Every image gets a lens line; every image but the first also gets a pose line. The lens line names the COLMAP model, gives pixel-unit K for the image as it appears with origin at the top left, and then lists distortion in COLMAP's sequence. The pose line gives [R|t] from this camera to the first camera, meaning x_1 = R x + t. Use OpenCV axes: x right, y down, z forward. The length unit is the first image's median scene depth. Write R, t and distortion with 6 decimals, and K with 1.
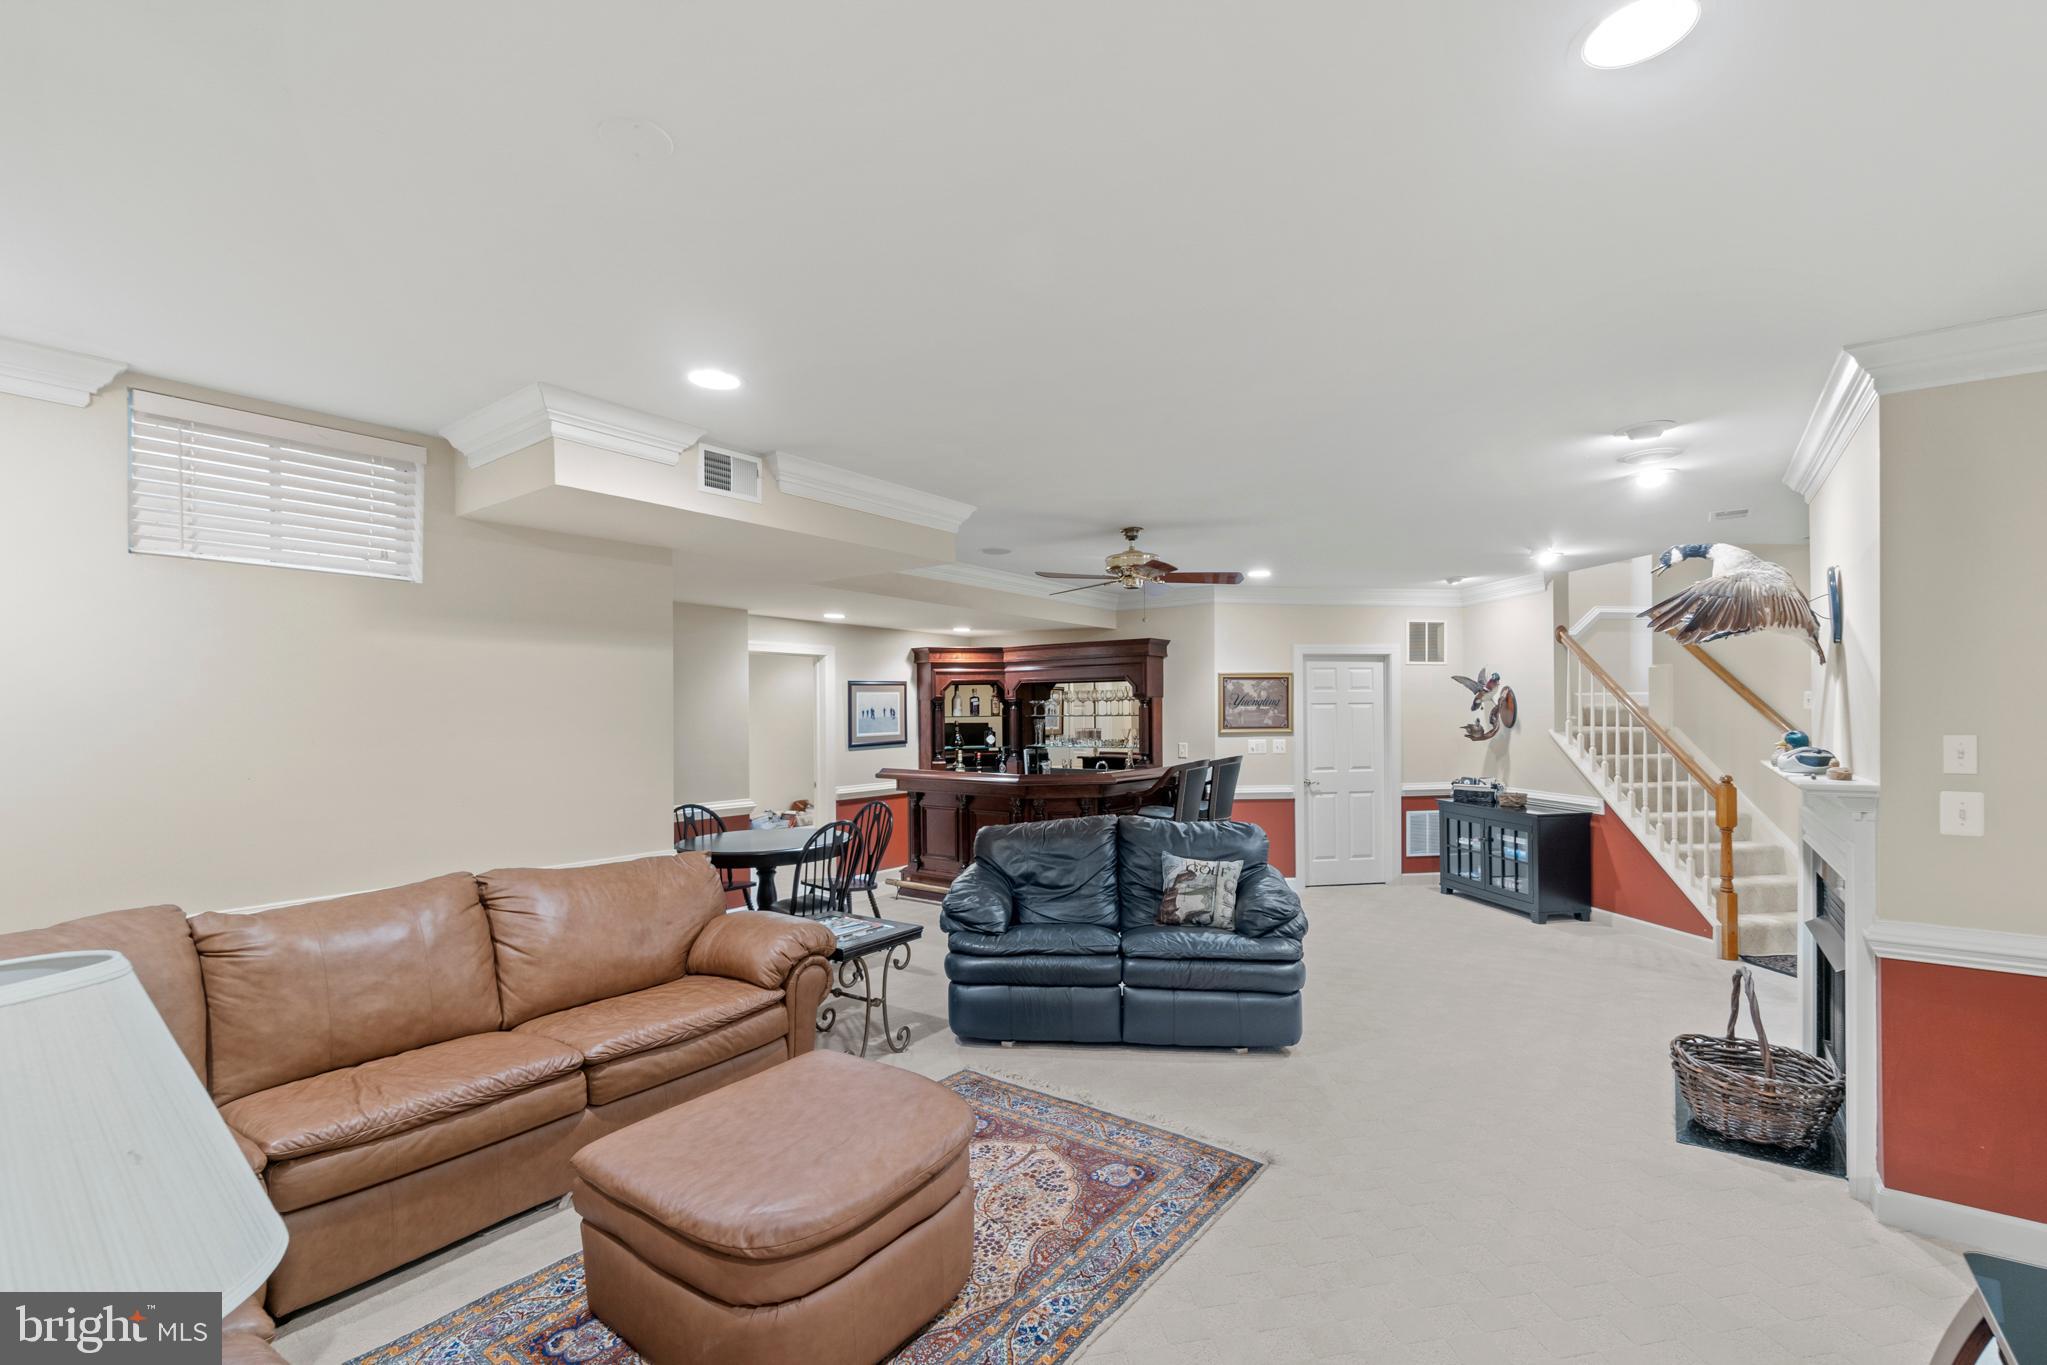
lens RADIAL K [[893.7, 0, 1027.2], [0, 893.7, 714.8], [0, 0, 1]] dist [-0.000118, 0.000024]
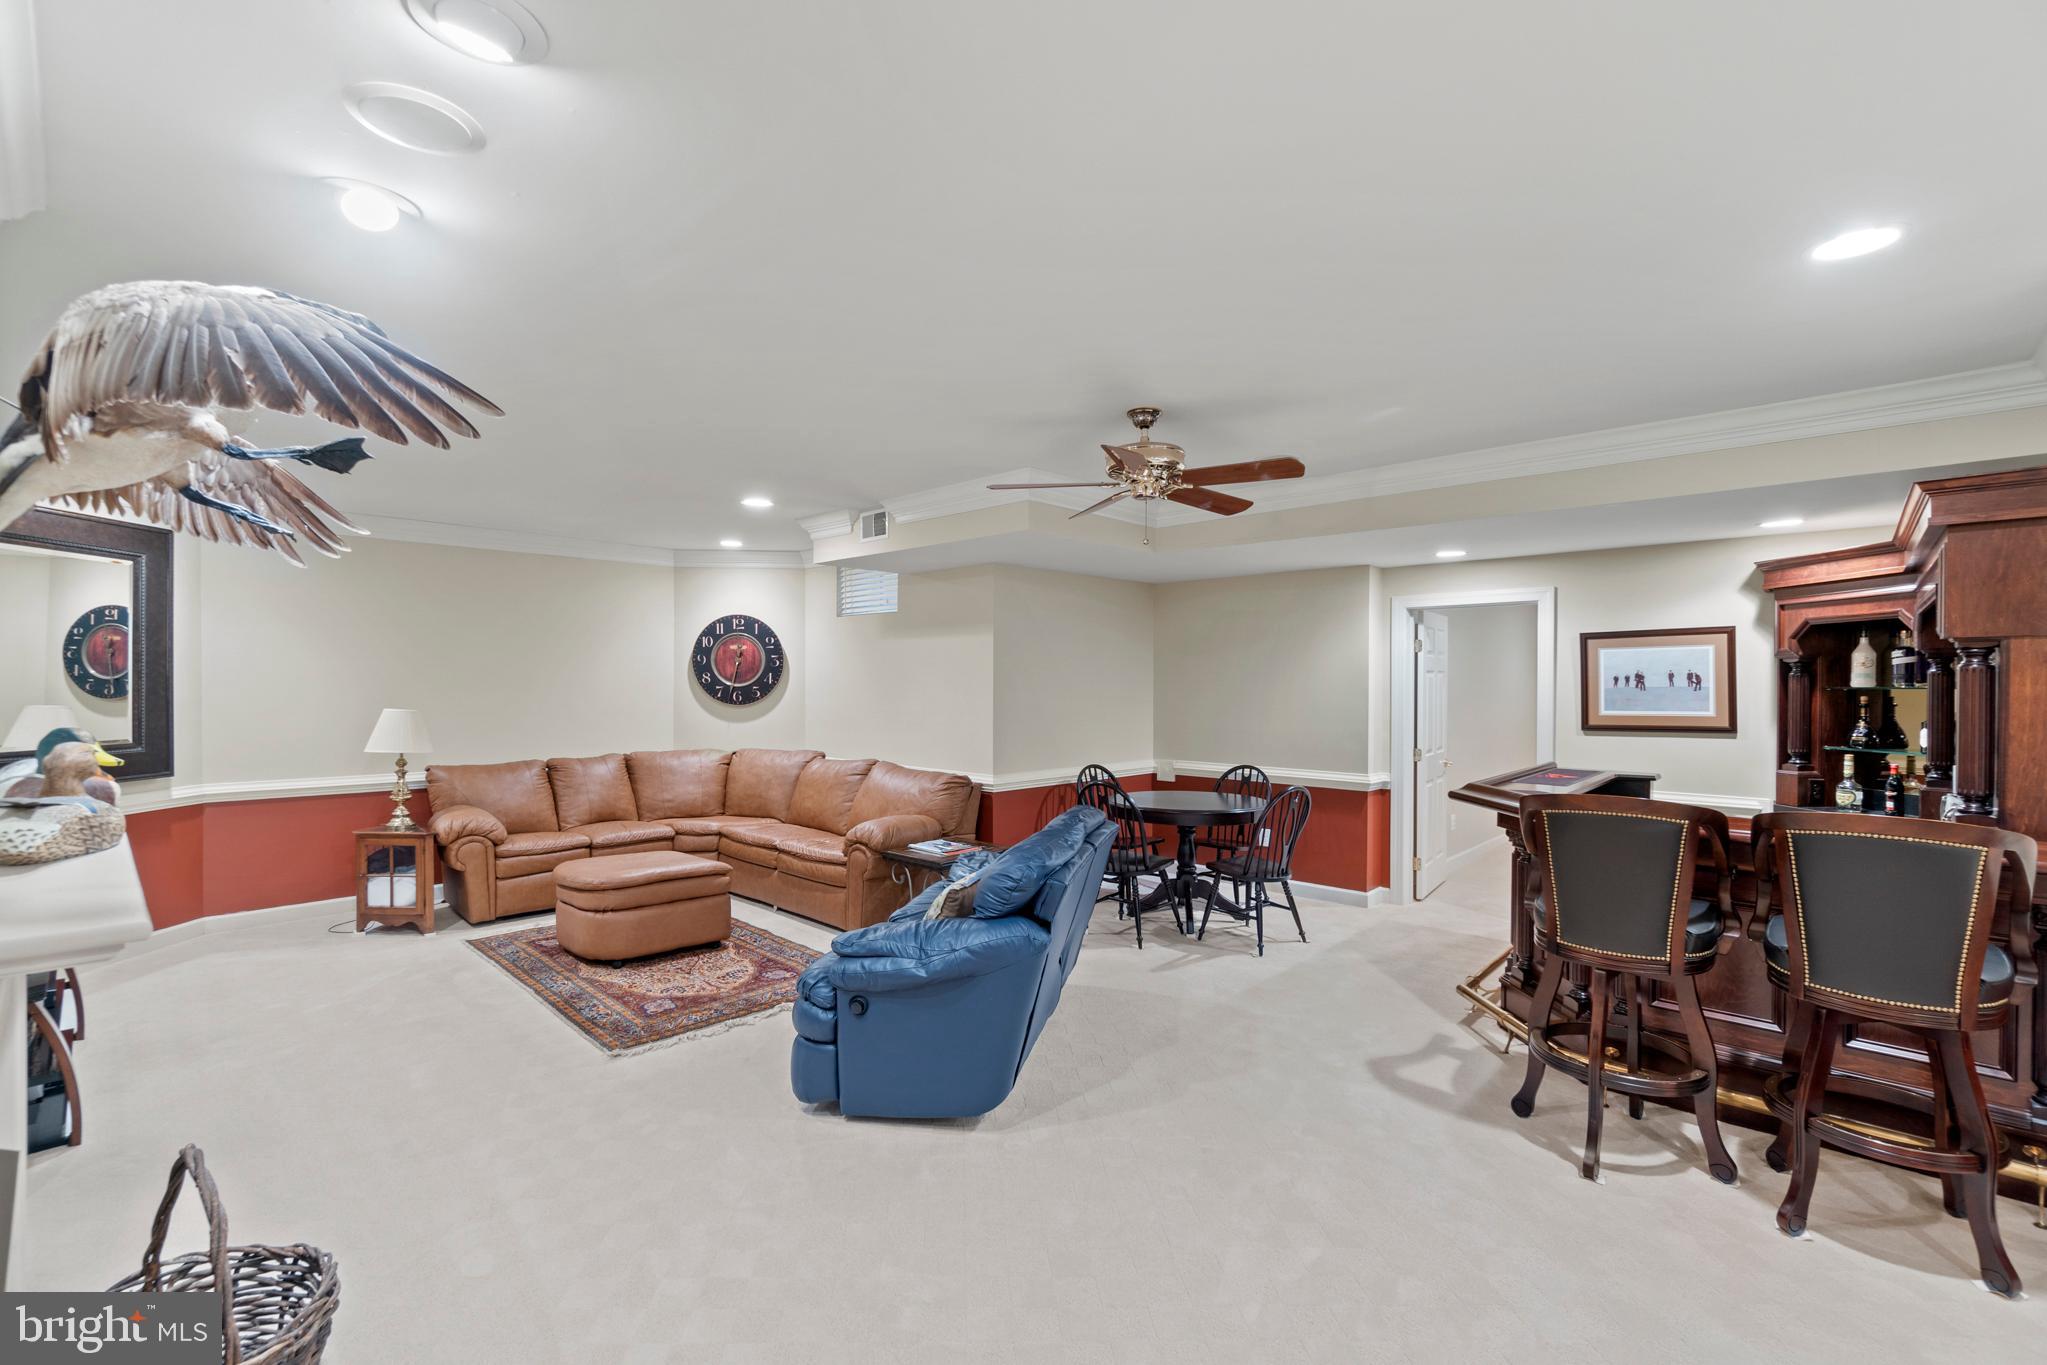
lens RADIAL K [[884.8, 0, 1015.7], [0, 884.8, 681.9], [0, 0, 1]] dist [-0.002084, -0.000089]
pose [[-0.136878, 0.006126, -0.990569, 0.685885], [-0.002902, 0.999974, 0.006585, -0.004837], [0.990584, 0.003776, -0.136857, 0.853257]]
